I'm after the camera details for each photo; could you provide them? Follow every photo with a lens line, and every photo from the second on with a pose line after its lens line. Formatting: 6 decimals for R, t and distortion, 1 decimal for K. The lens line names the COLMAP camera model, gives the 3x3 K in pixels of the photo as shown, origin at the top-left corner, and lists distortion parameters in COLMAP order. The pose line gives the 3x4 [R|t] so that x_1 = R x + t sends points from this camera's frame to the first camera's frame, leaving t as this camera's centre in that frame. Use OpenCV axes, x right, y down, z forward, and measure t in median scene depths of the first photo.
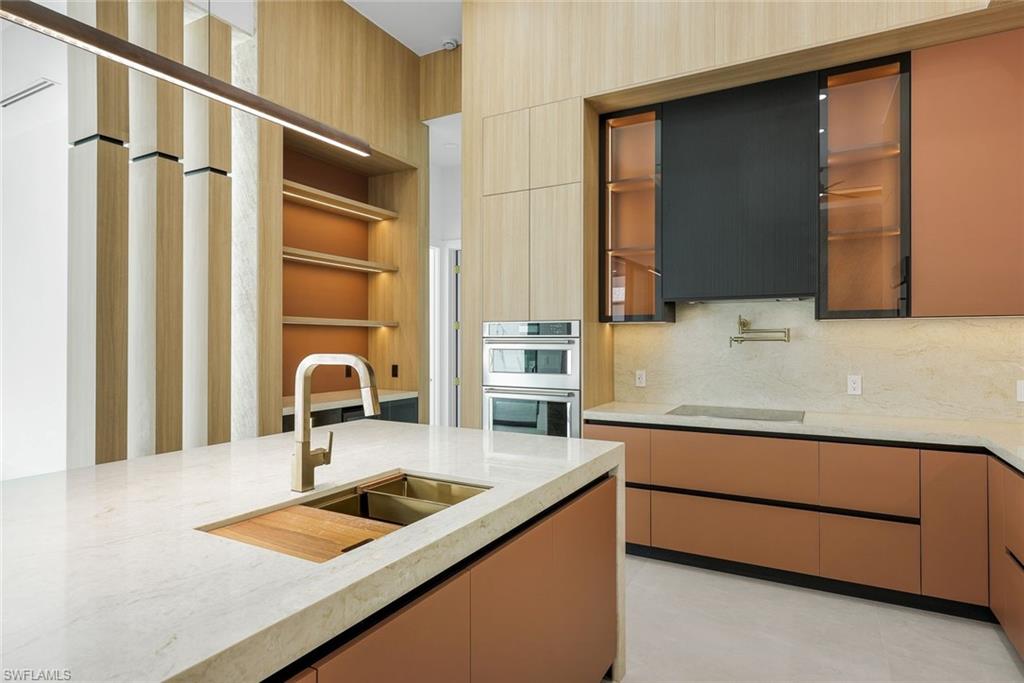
lens RADIAL K [[555.8, 0, 512.0], [0, 555.8, 341.5], [0, 0, 1]] dist [0.001945, -0.000406]
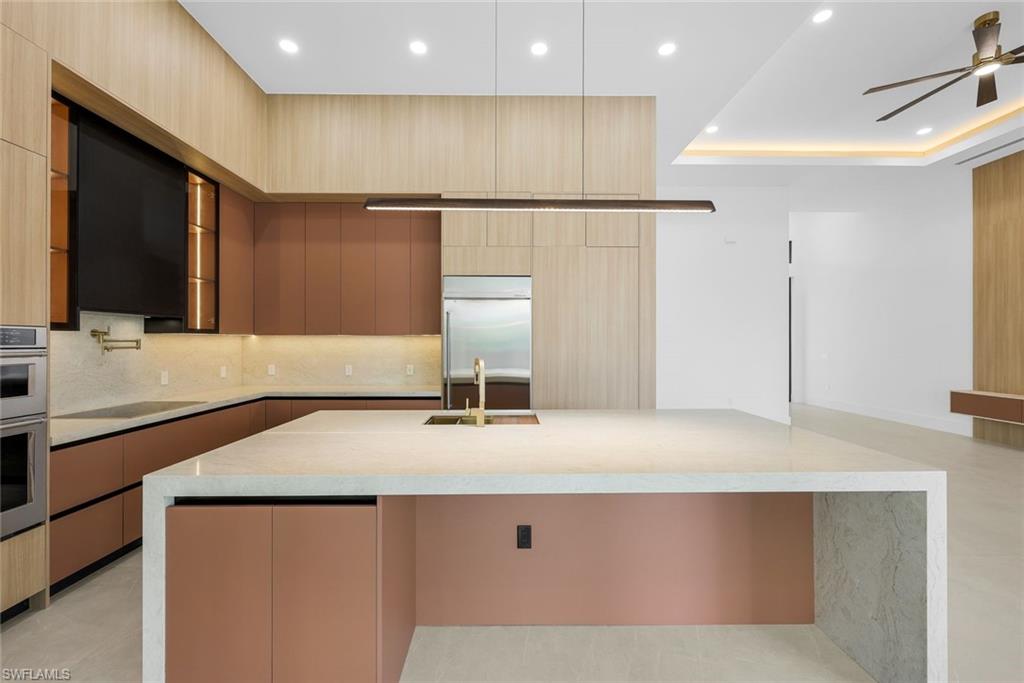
lens RADIAL K [[418.2, 0, 511.2], [0, 418.2, 340.7], [0, 0, 1]] dist [-0.002935, 0.000460]
pose [[-0.496903, 0.002037, 0.867803, -0.729665], [-0.001766, 0.999993, -0.003359, -0.016678], [-0.867804, -0.003201, -0.496896, 0.703527]]
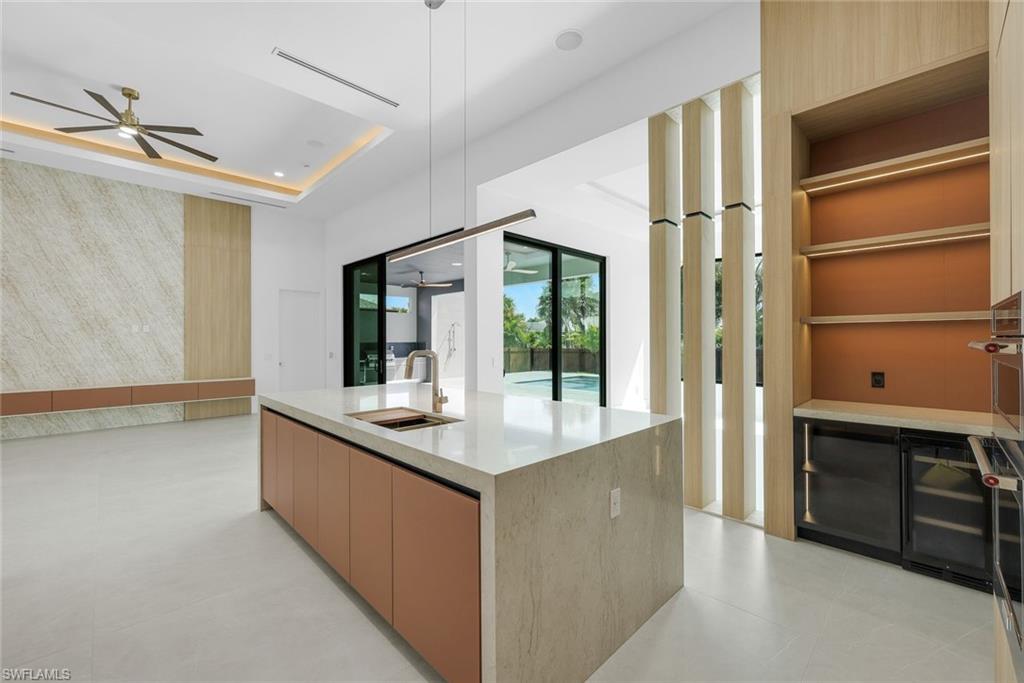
lens RADIAL K [[418.2, 0, 511.2], [0, 418.2, 340.7], [0, 0, 1]] dist [-0.002935, 0.000460]
pose [[-0.288601, -0.001125, -0.957449, 0.480562], [0.004529, 0.999987, -0.002540, -0.003273], [0.957439, -0.005069, -0.288592, 0.737577]]
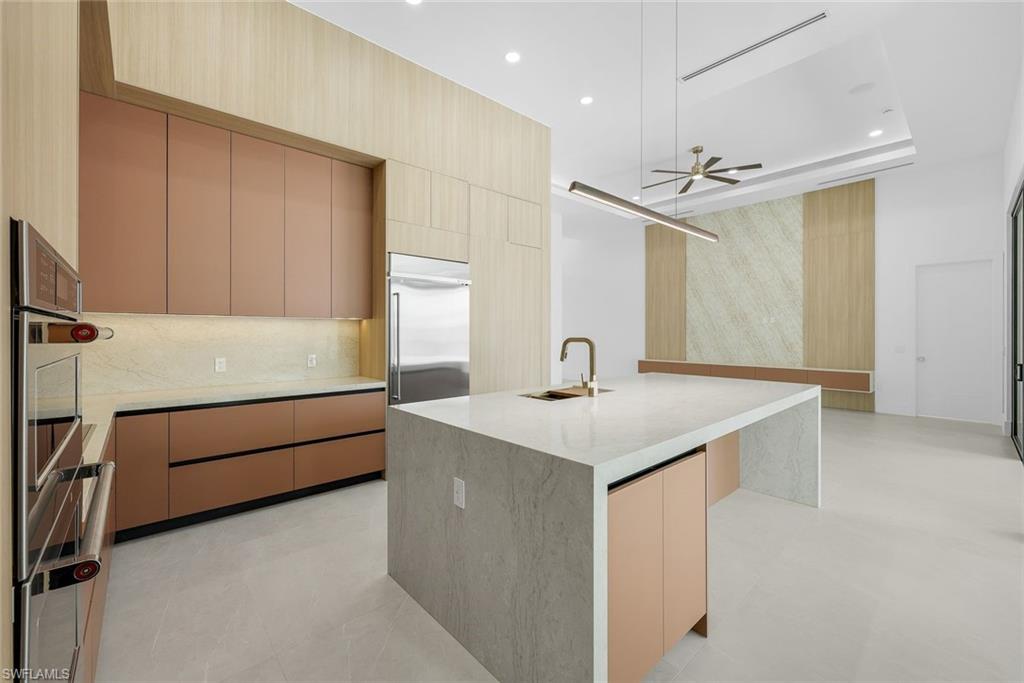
lens RADIAL K [[412.1, 0, 512.3], [0, 412.1, 332.5], [0, 0, 1]] dist [0.001607, 0.000205]
pose [[-0.945142, 0.000521, 0.326659, -0.256826], [-0.000149, 0.999998, -0.002025, 0.001146], [-0.326659, -0.001963, -0.945140, 1.155328]]
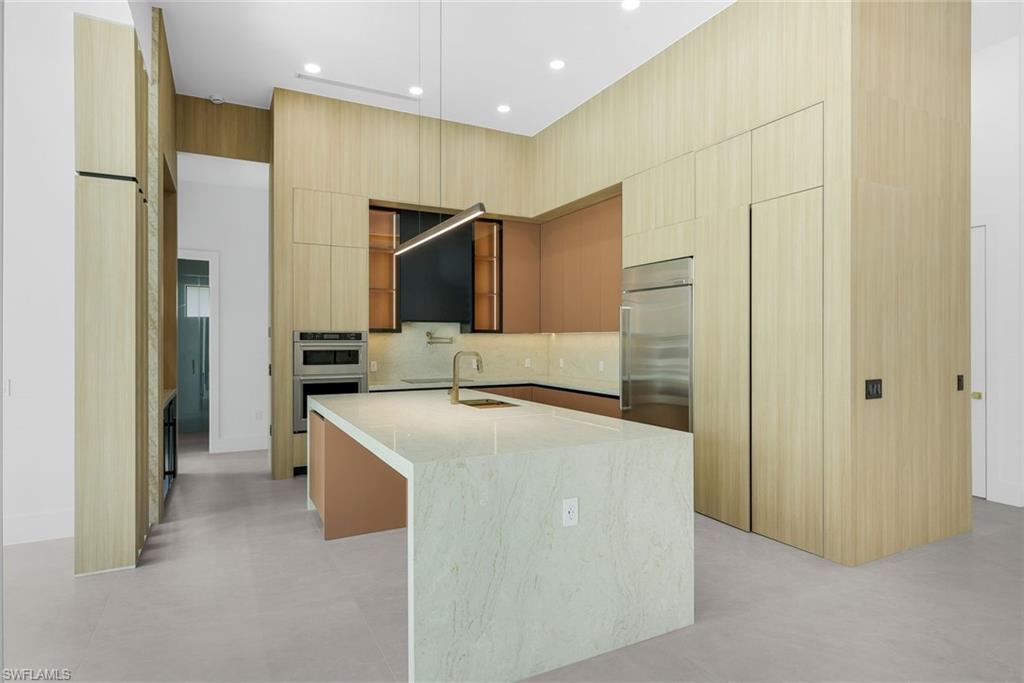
lens RADIAL K [[555.8, 0, 512.0], [0, 555.8, 341.5], [0, 0, 1]] dist [0.001945, -0.000406]
pose [[0.551953, -0.002678, 0.833871, -1.008983], [-0.000813, 0.999993, 0.003749, -0.014642], [-0.833875, -0.002747, 0.551947, -0.275999]]
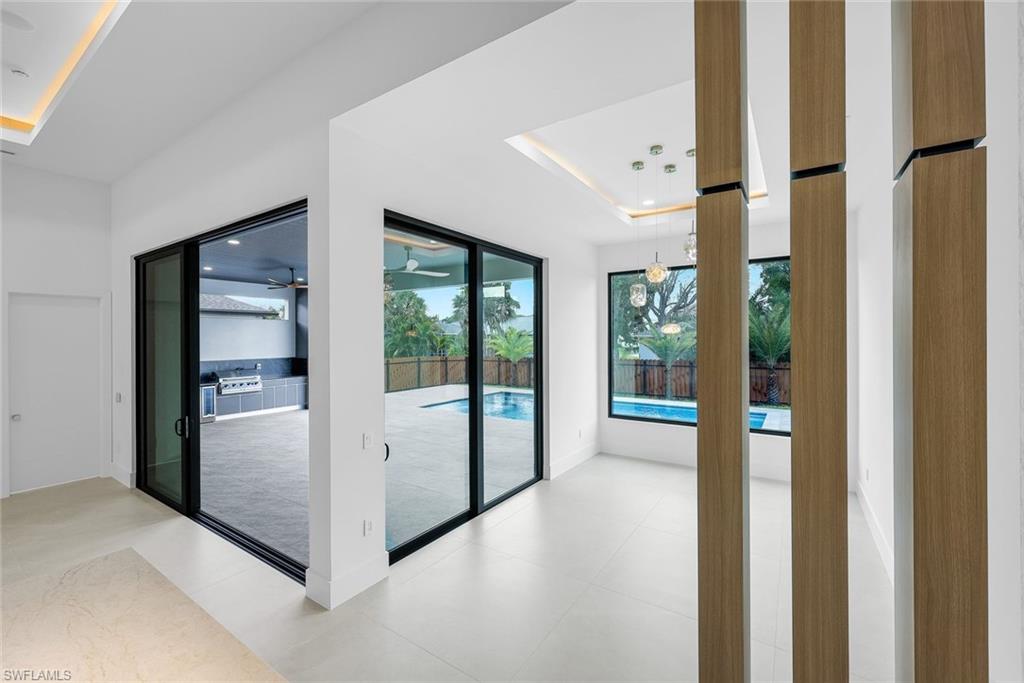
lens RADIAL K [[419.9, 0, 512.6], [0, 419.9, 339.2], [0, 0, 1]] dist [0.000496, 0.000202]
pose [[-0.089510, 0.002596, -0.995983, -0.127305], [0.006674, 0.999976, 0.002006, -0.135821], [0.995964, -0.006467, -0.089525, 0.615243]]
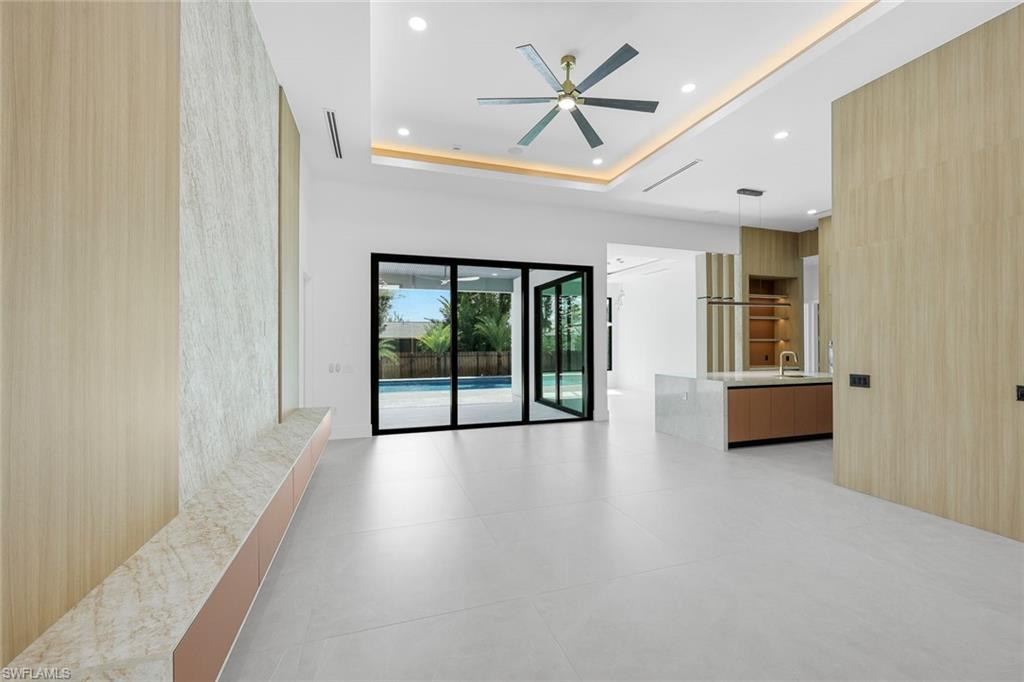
lens RADIAL K [[415.7, 0, 511.9], [0, 415.7, 336.9], [0, 0, 1]] dist [-0.000229, 0.000150]
pose [[0.732851, -0.011265, -0.680296, 0.213844], [0.003302, 0.999910, -0.013000, -0.034064], [0.680381, 0.007281, 0.732822, -1.701243]]
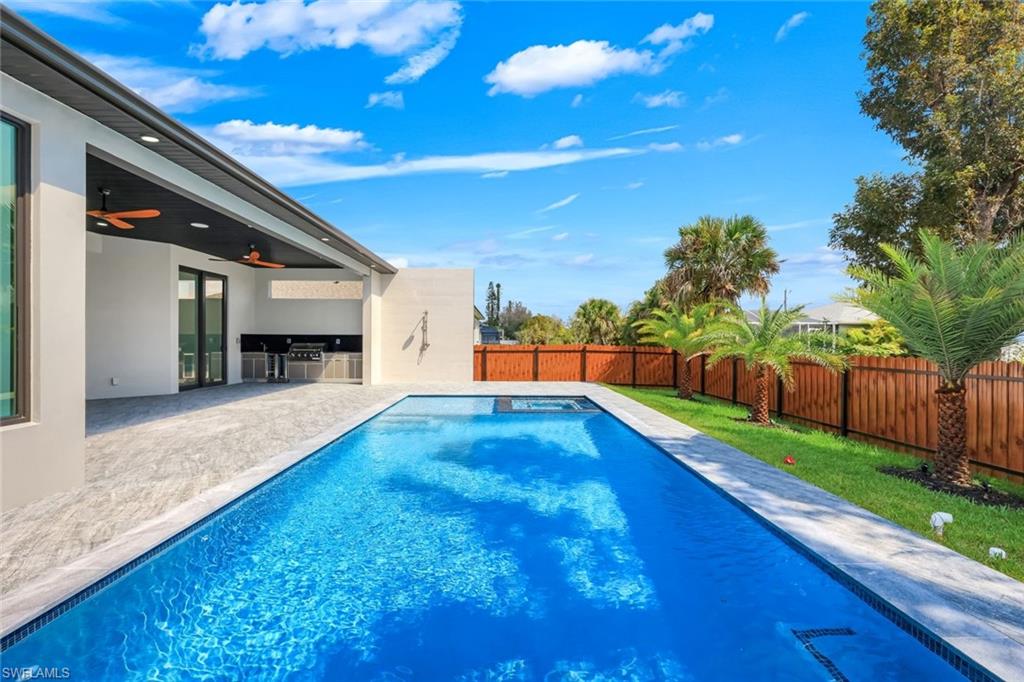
lens RADIAL K [[420.0, 0, 512.0], [0, 420.0, 341.0], [0, 0, 1]] dist [0.002554, 0.000315]
pose [[-0.864632, -0.002432, -0.502399, -2.492675], [-0.004547, 0.999985, 0.002986, 0.033953], [0.502384, 0.004866, -0.864631, 2.209358]]
